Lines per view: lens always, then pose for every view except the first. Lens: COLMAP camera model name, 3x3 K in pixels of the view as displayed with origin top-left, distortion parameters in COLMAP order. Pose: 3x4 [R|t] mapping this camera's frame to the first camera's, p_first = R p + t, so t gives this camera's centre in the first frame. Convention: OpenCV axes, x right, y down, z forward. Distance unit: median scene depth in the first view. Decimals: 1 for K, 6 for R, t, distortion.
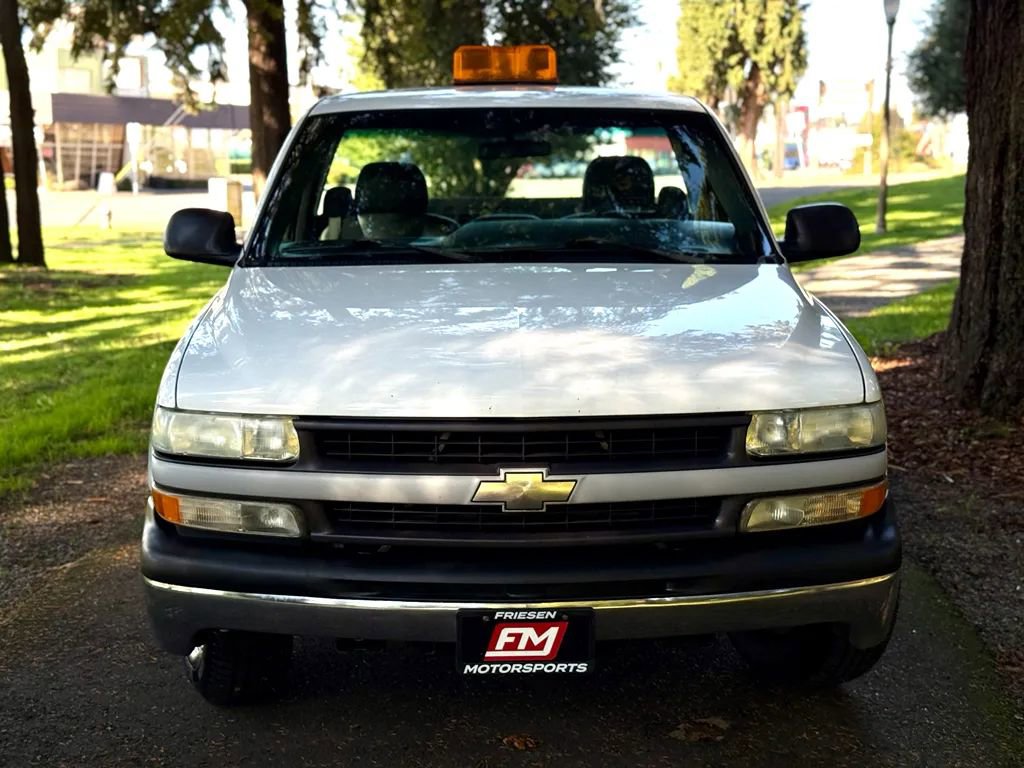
lens RADIAL K [[1441.9, 0, 514.2], [0, 1441.9, 384.1], [0, 0, 1]] dist [0.114595, 0.000000]
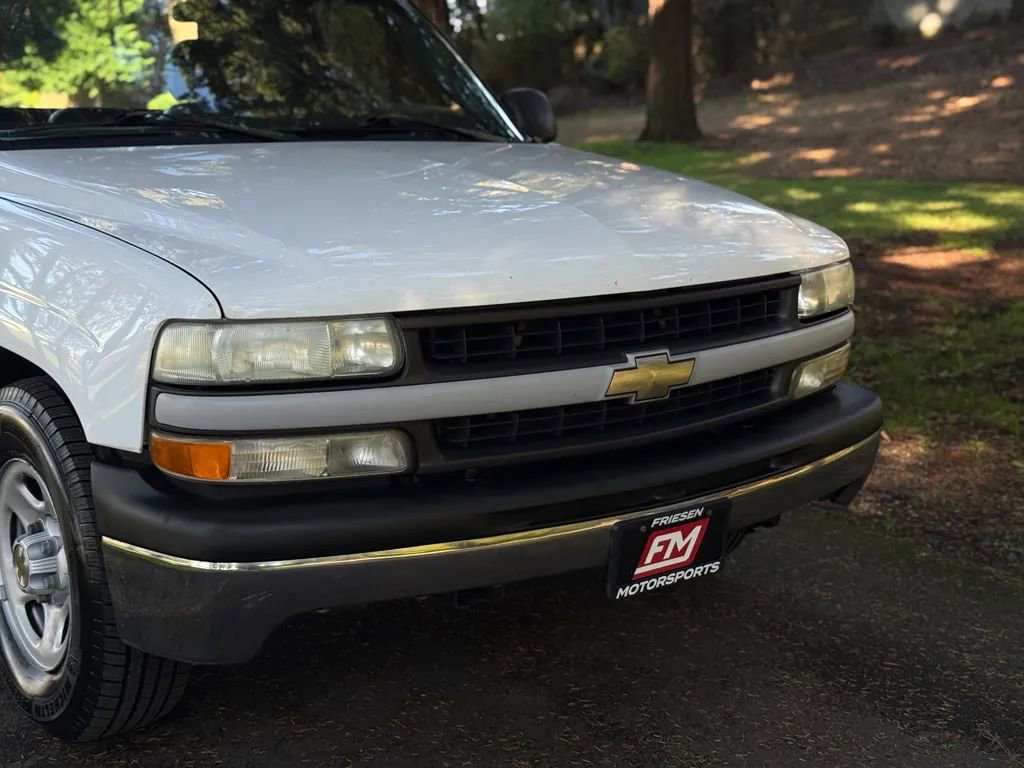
lens RADIAL K [[1441.9, 0, 512.0], [0, 1441.9, 389.9], [0, 0, 1]] dist [0.114595, 0.000000]
pose [[0.792559, -0.109927, 0.599805, -0.574257], [0.089442, 0.993935, 0.063974, 0.019389], [-0.603200, 0.002945, 0.797585, 0.365096]]
